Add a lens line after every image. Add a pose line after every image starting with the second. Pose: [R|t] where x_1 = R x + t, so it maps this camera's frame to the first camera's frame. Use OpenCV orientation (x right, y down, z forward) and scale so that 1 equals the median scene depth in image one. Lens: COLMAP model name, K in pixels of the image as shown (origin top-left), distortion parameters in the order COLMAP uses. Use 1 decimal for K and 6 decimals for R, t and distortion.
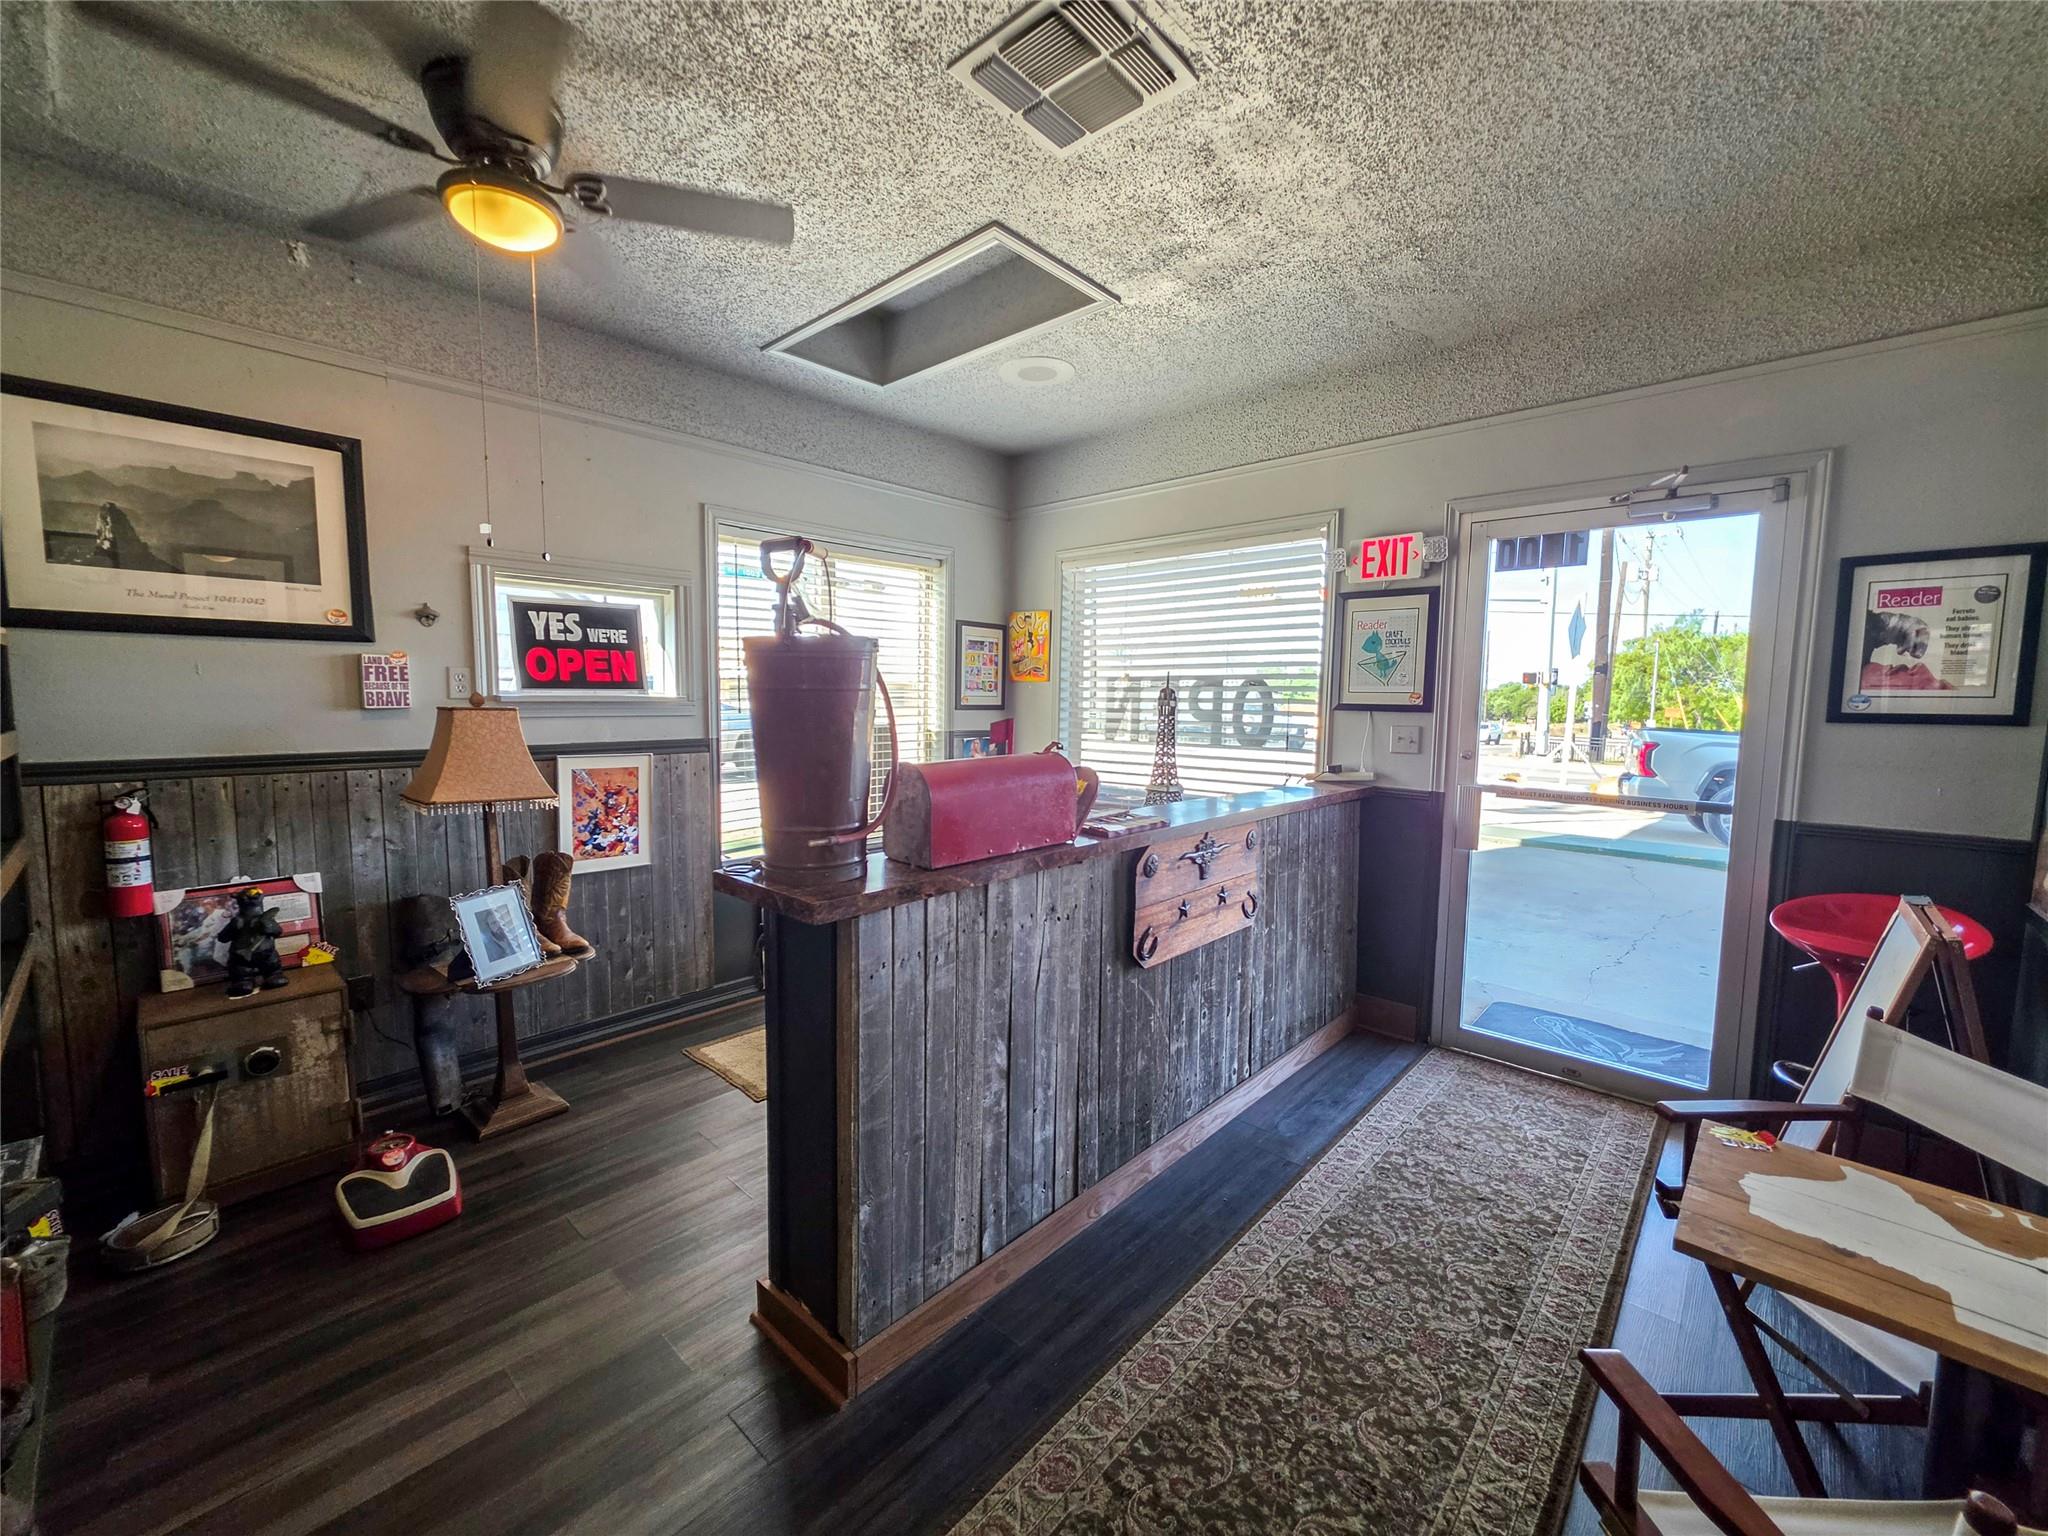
lens RADIAL K [[827.9, 0, 1029.4], [0, 827.9, 767.5], [0, 0, 1]] dist [-0.002740, 0.001580]
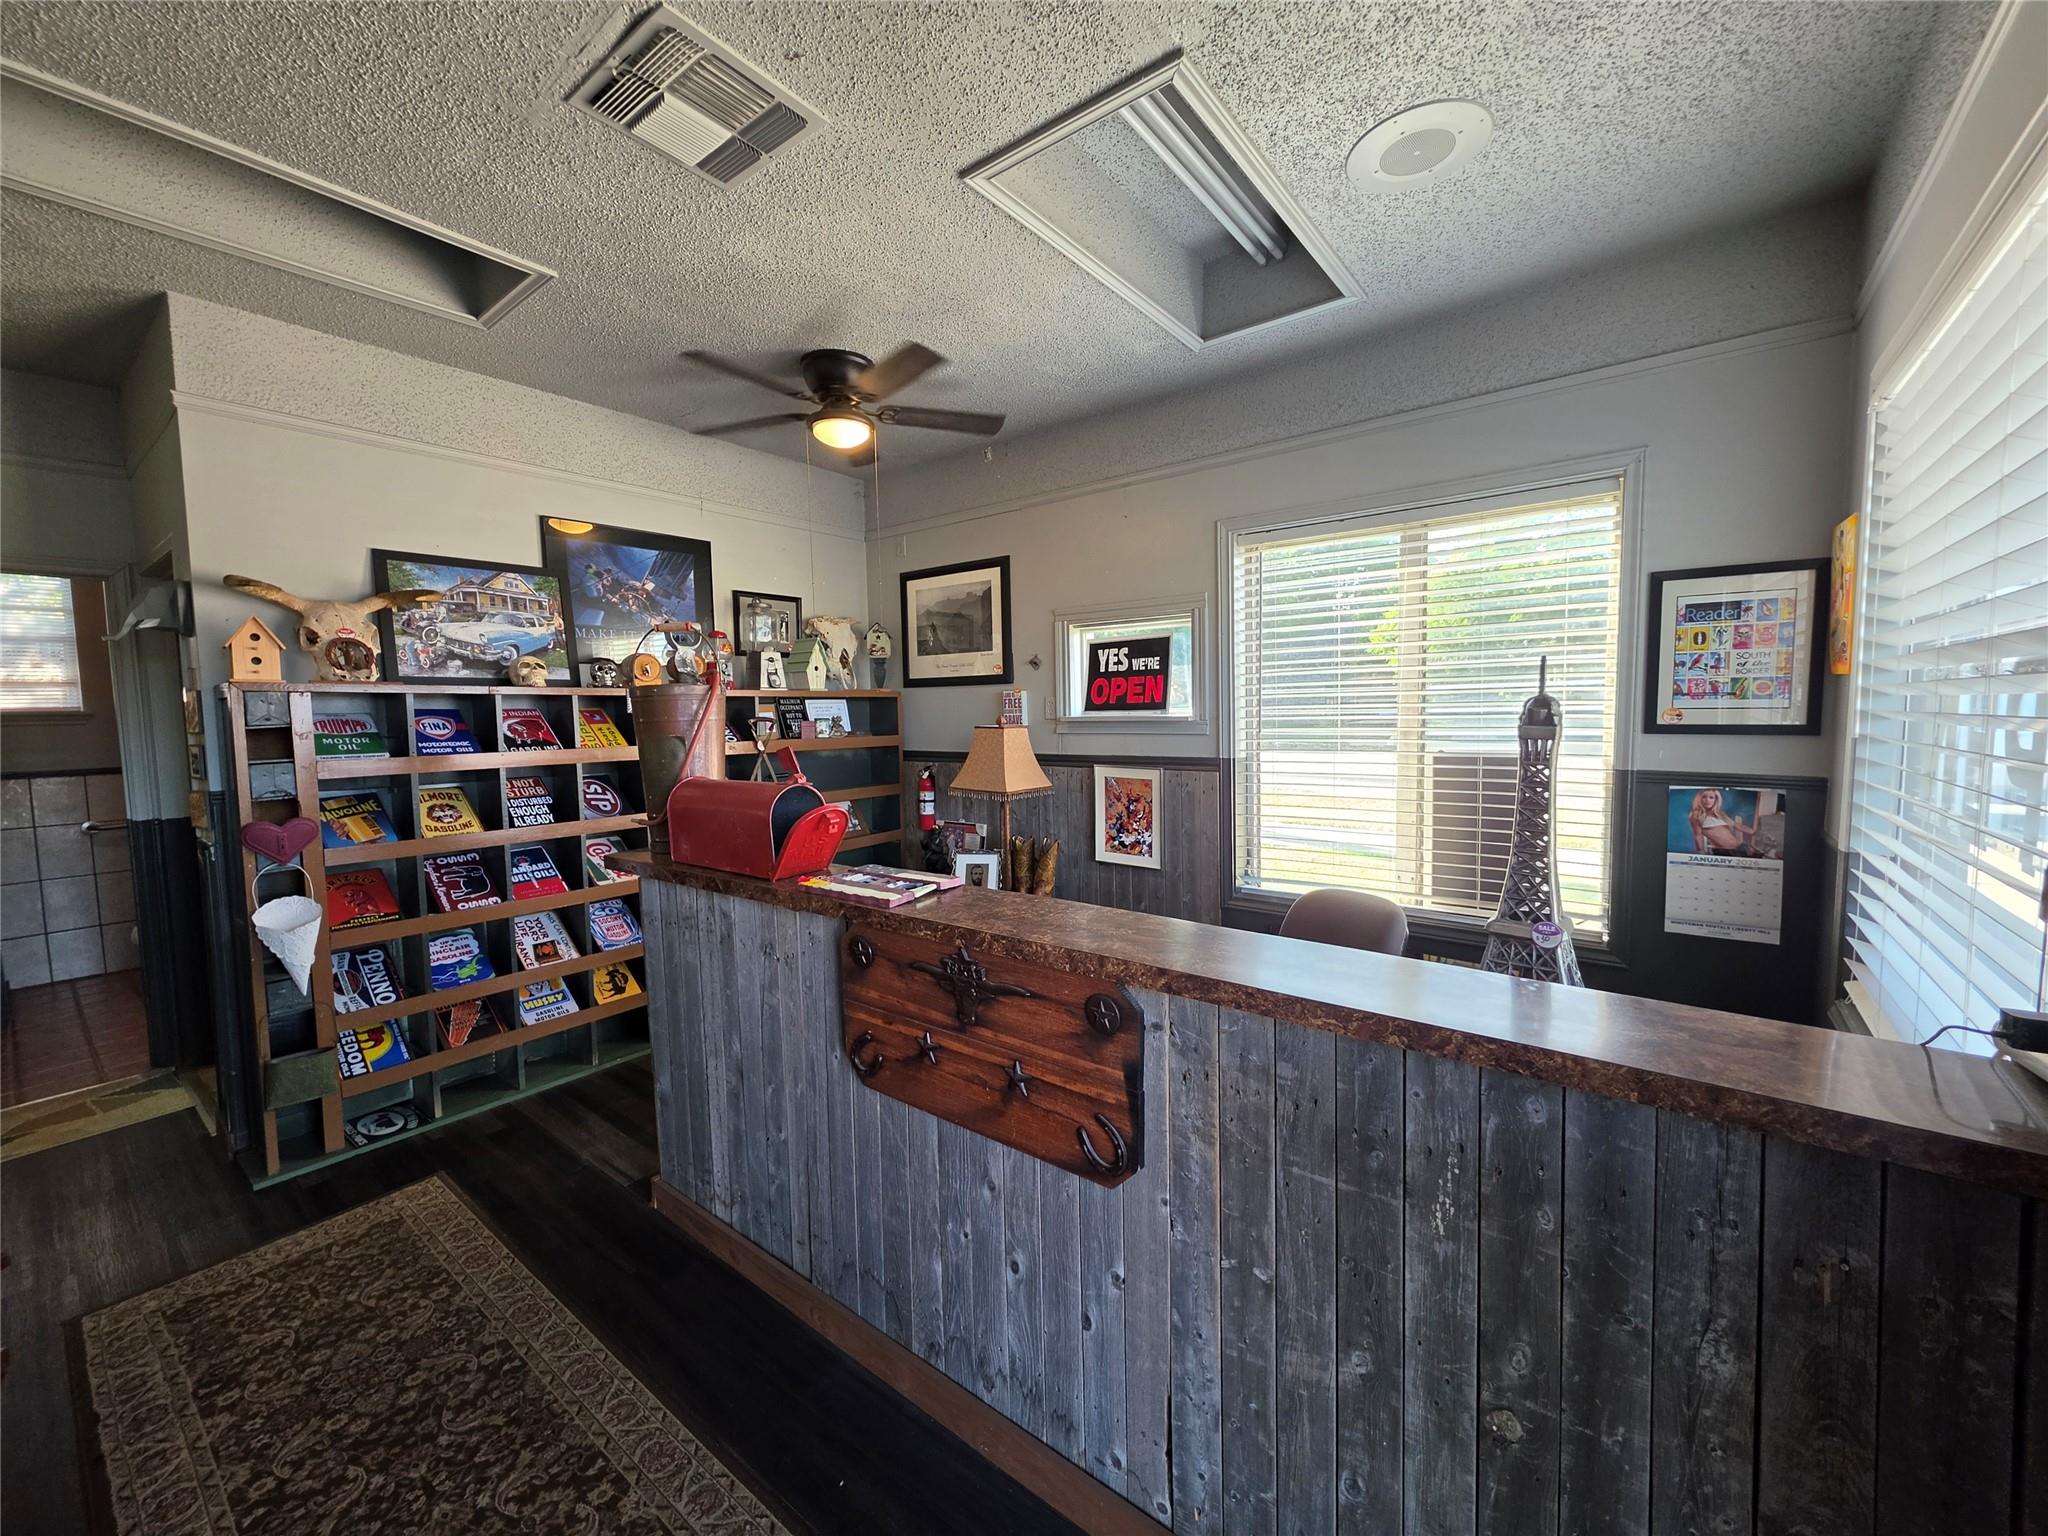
lens RADIAL K [[827.9, 0, 1029.0], [0, 827.9, 765.4], [0, 0, 1]] dist [-0.002740, 0.001580]
pose [[0.062811, 0.062136, -0.996089, 0.646784], [-0.067498, 0.996039, 0.057877, -0.075823], [0.995740, 0.063599, 0.066757, 0.790920]]
